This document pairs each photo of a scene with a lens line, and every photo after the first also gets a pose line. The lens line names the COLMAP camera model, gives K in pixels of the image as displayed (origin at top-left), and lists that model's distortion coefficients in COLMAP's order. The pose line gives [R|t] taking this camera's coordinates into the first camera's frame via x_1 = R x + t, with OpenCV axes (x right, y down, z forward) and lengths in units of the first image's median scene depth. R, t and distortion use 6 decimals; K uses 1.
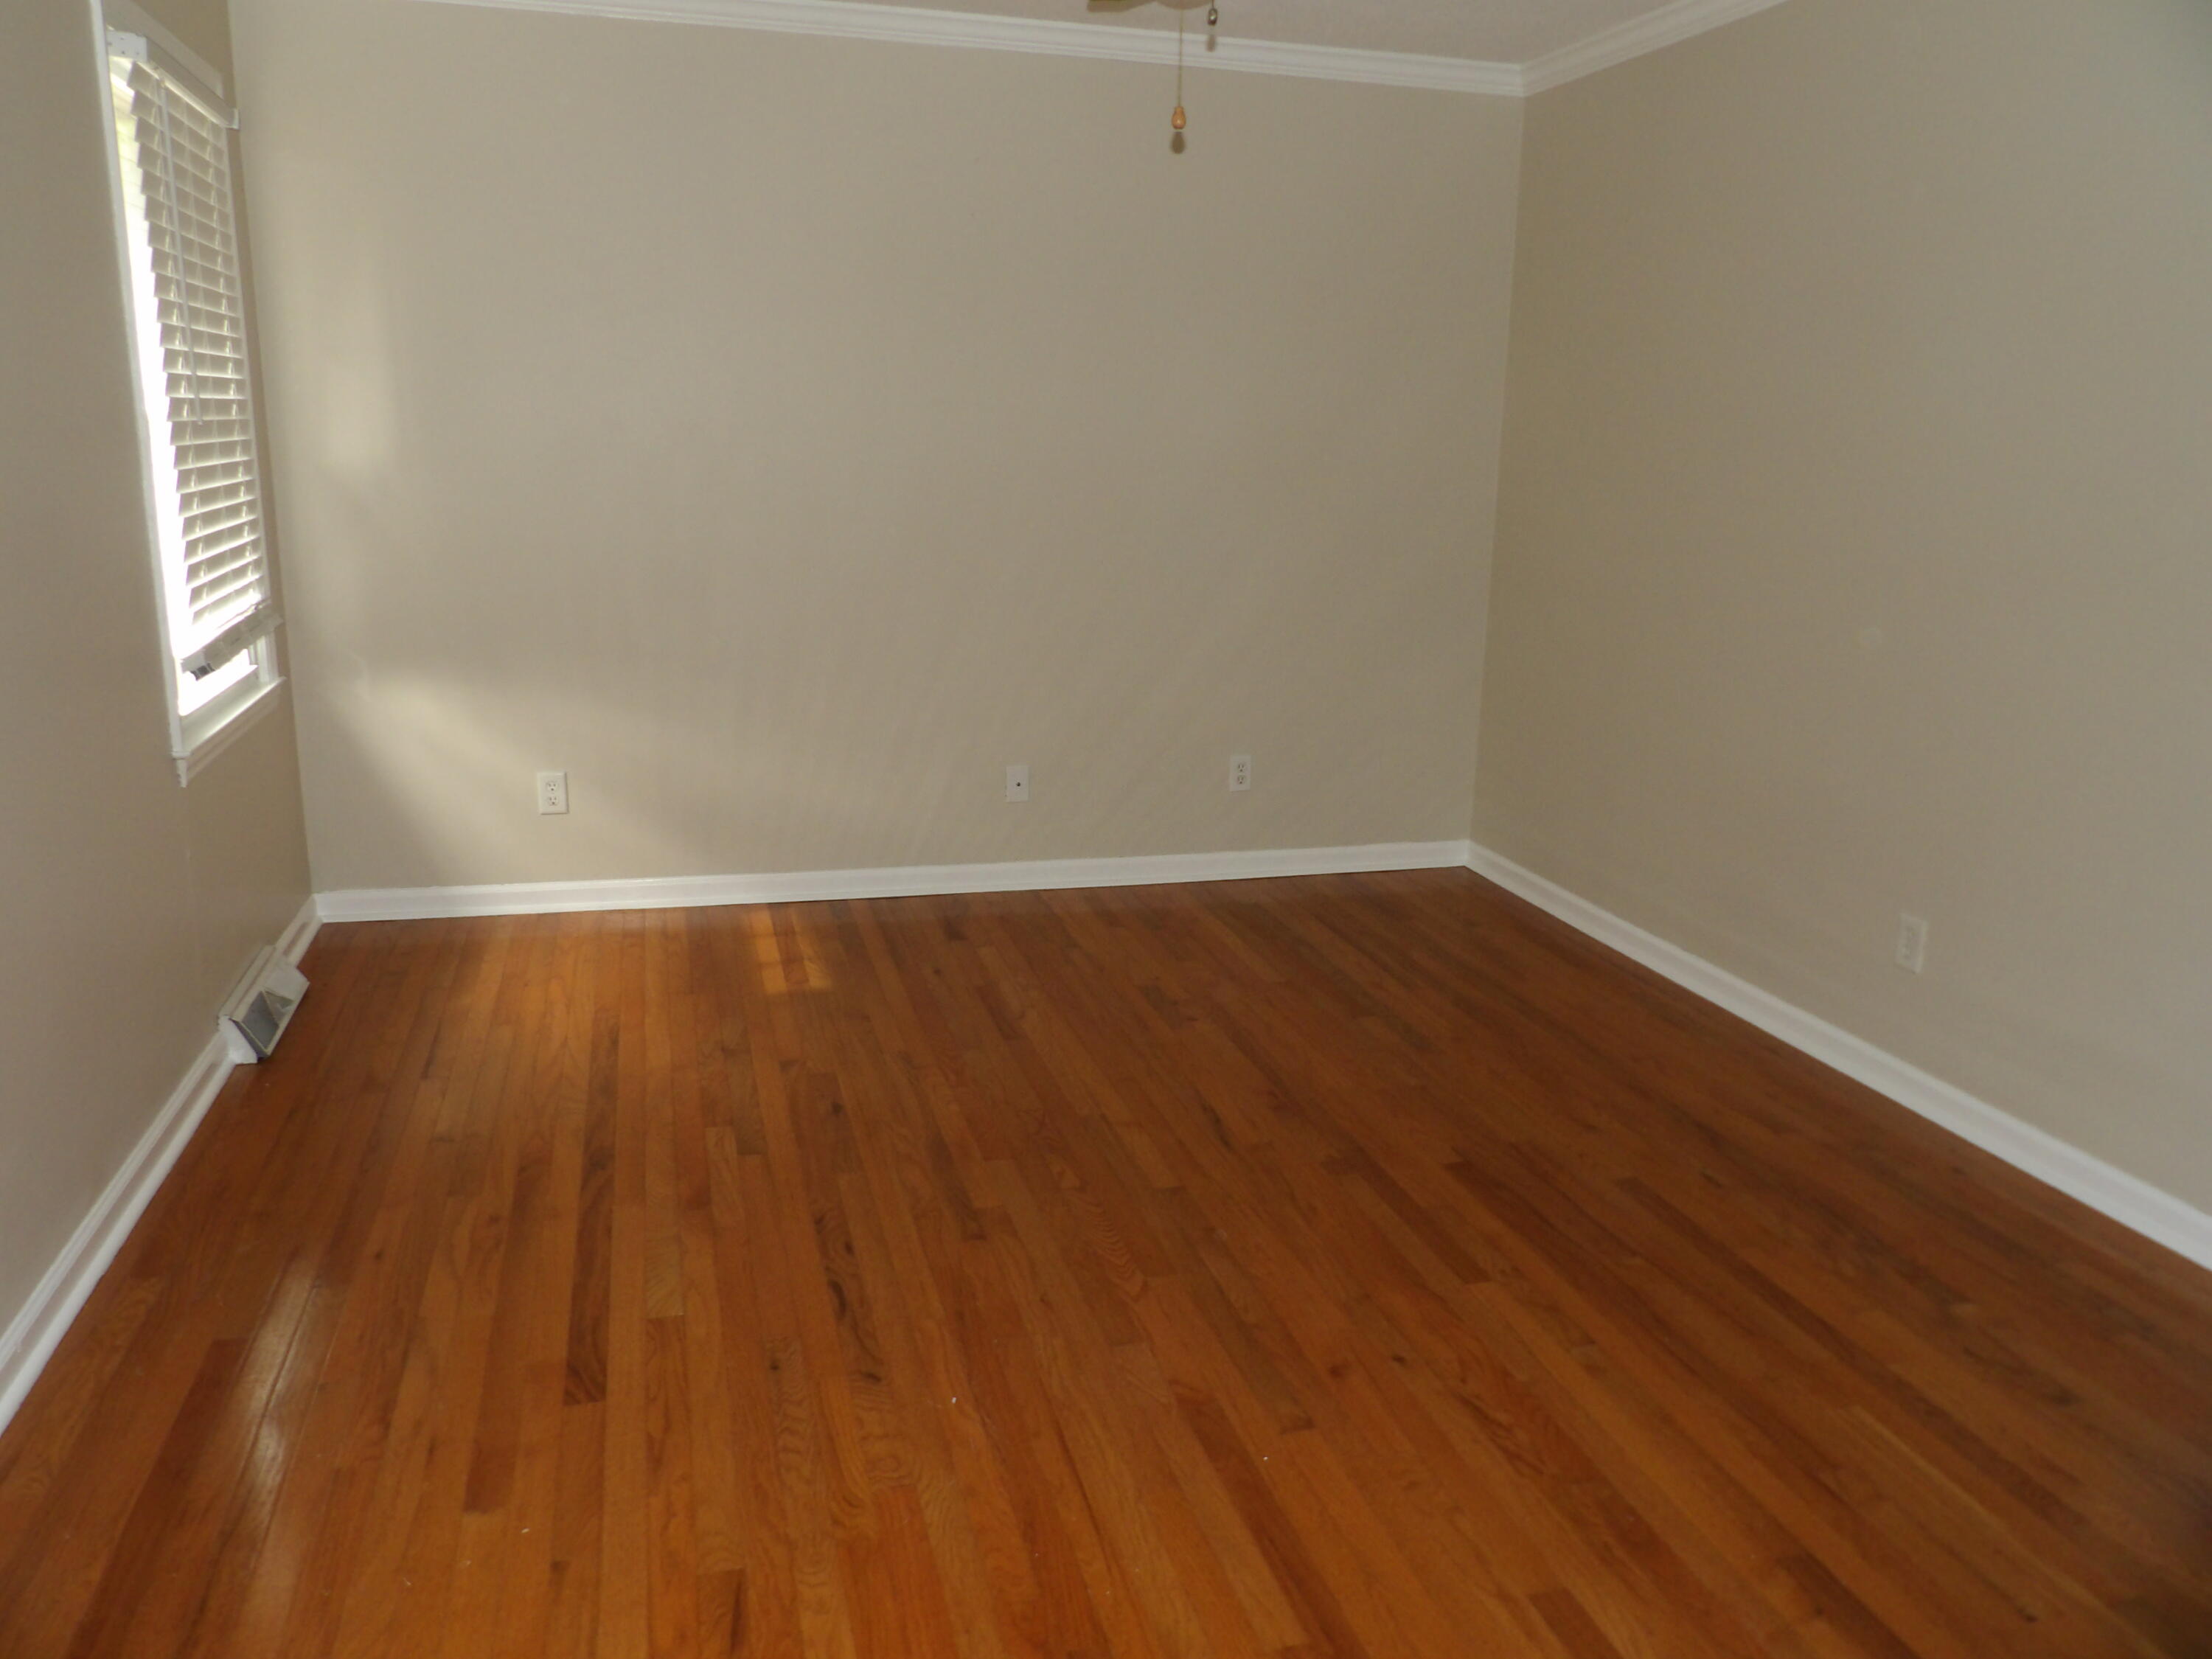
lens RADIAL K [[1517.0, 0, 1106.0], [0, 1517.0, 829.5], [0, 0, 1]] dist [-0.053475, -0.002424]
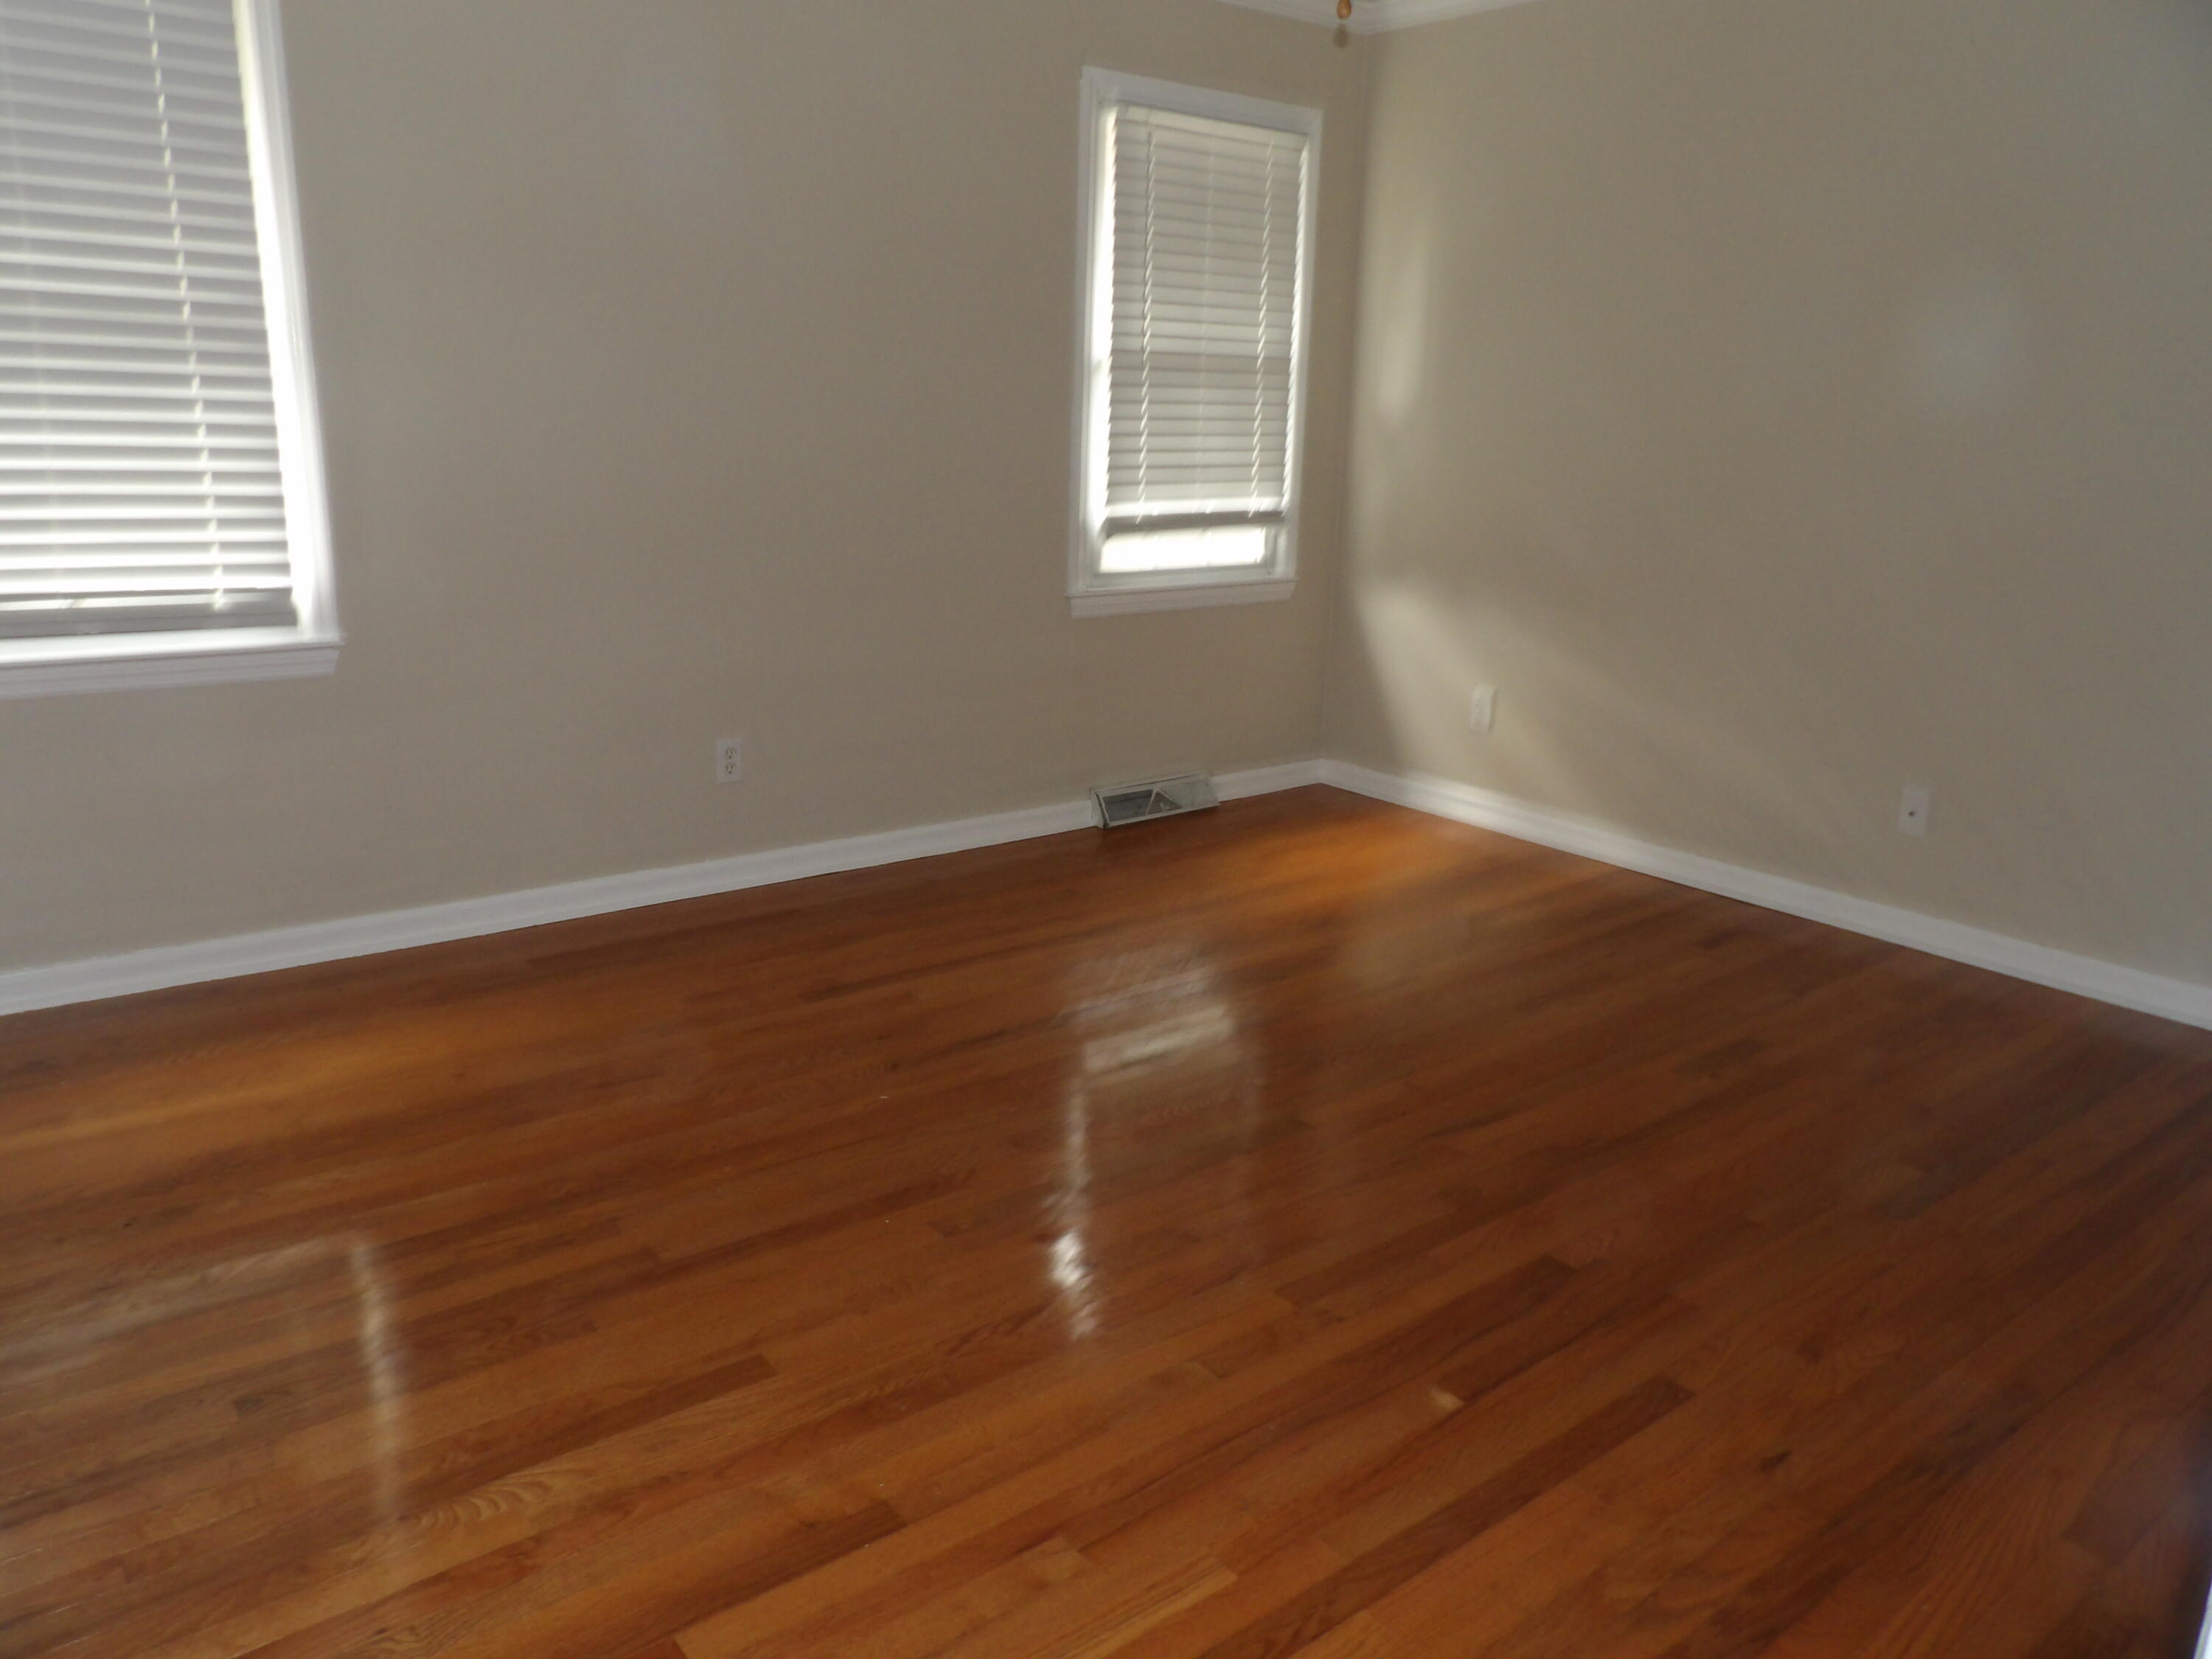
lens RADIAL K [[1613.3, 0, 1106.0], [0, 1613.3, 829.5], [0, 0, 1]] dist [-0.125525, -0.000748]
pose [[0.379514, 0.224013, -0.897657, 0.838781], [-0.246841, 0.959591, 0.135109, -0.043667], [0.891649, 0.170303, 0.419474, 0.425685]]
